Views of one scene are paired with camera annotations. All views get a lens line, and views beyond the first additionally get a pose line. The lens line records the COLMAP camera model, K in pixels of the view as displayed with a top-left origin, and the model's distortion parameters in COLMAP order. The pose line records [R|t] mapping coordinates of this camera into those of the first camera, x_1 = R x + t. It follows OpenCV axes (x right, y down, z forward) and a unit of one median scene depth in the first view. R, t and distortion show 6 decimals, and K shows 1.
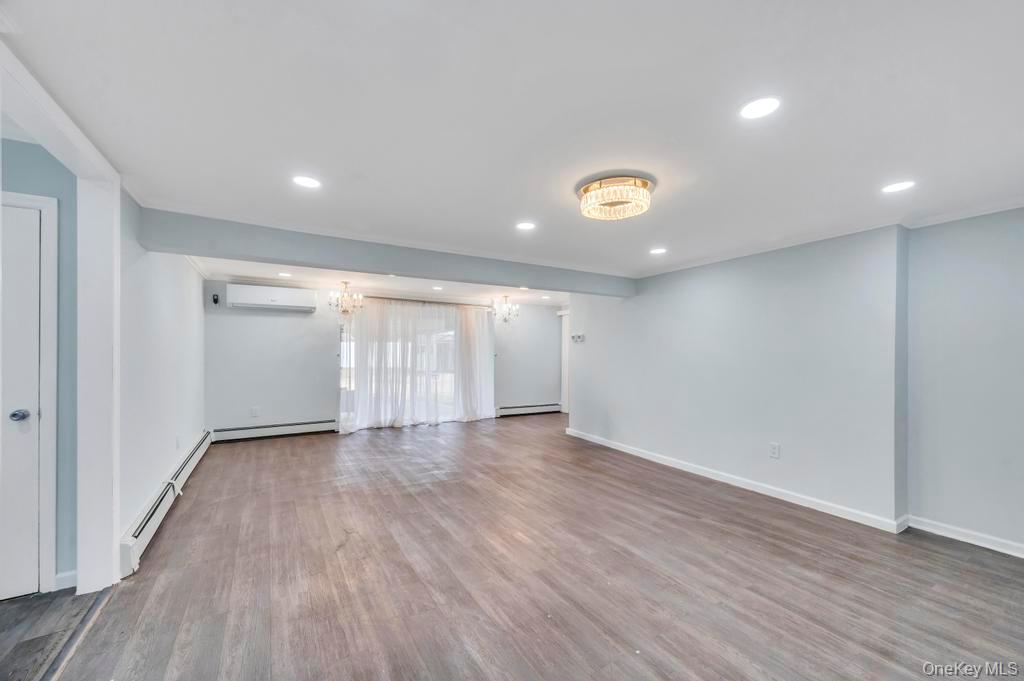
lens RADIAL K [[405.5, 0, 510.1], [0, 405.5, 345.8], [0, 0, 1]] dist [0.001152, 0.000205]
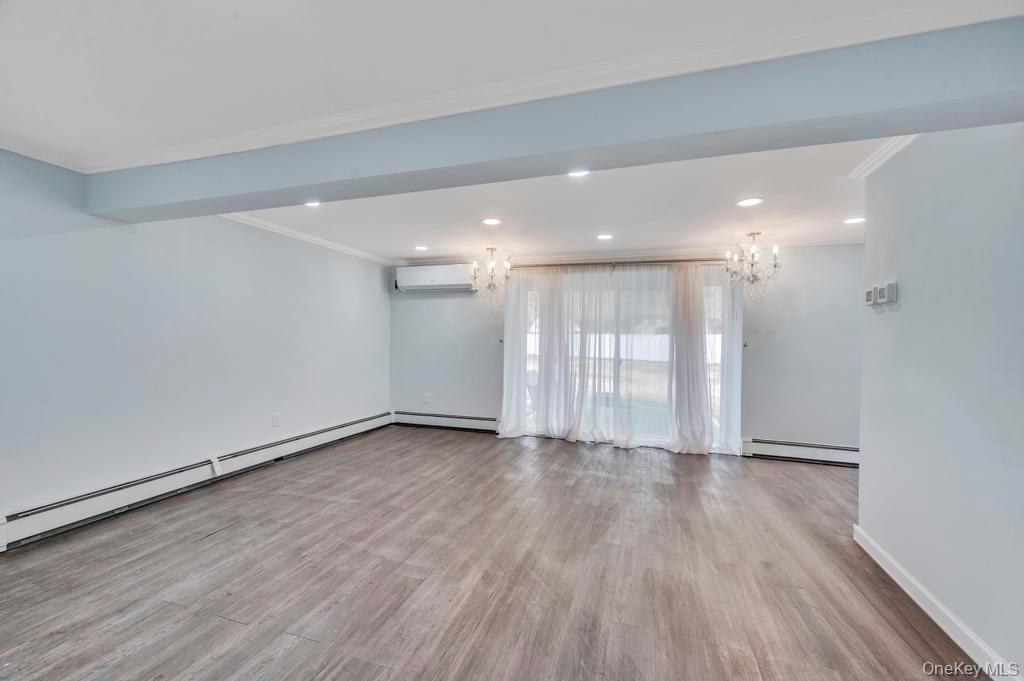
lens RADIAL K [[405.5, 0, 516.0], [0, 405.5, 342.0], [0, 0, 1]] dist [0.001152, 0.000205]
pose [[0.668995, 0.006163, -0.743241, 0.321334], [-0.006090, 0.999978, 0.002810, 0.035250], [0.743242, 0.002646, 0.669018, 0.727352]]
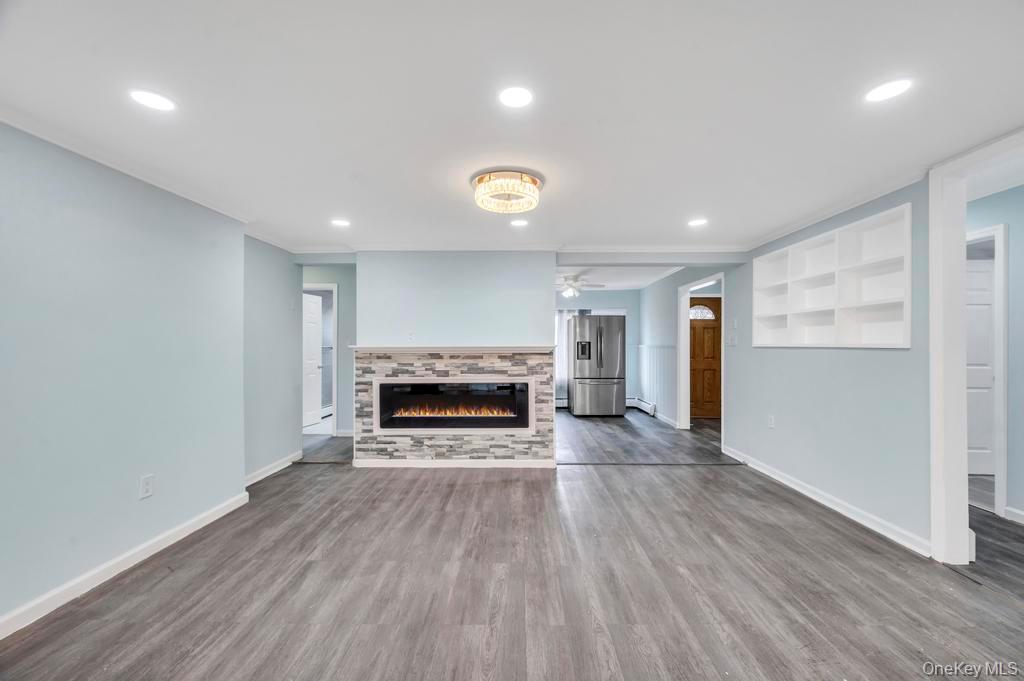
lens RADIAL K [[405.5, 0, 513.7], [0, 405.5, 346.0], [0, 0, 1]] dist [0.001152, 0.000205]
pose [[-0.856003, -0.002430, 0.516965, -0.180062], [-0.006591, 0.999959, -0.006213, 0.025259], [-0.516929, -0.008726, -0.855984, 1.127451]]
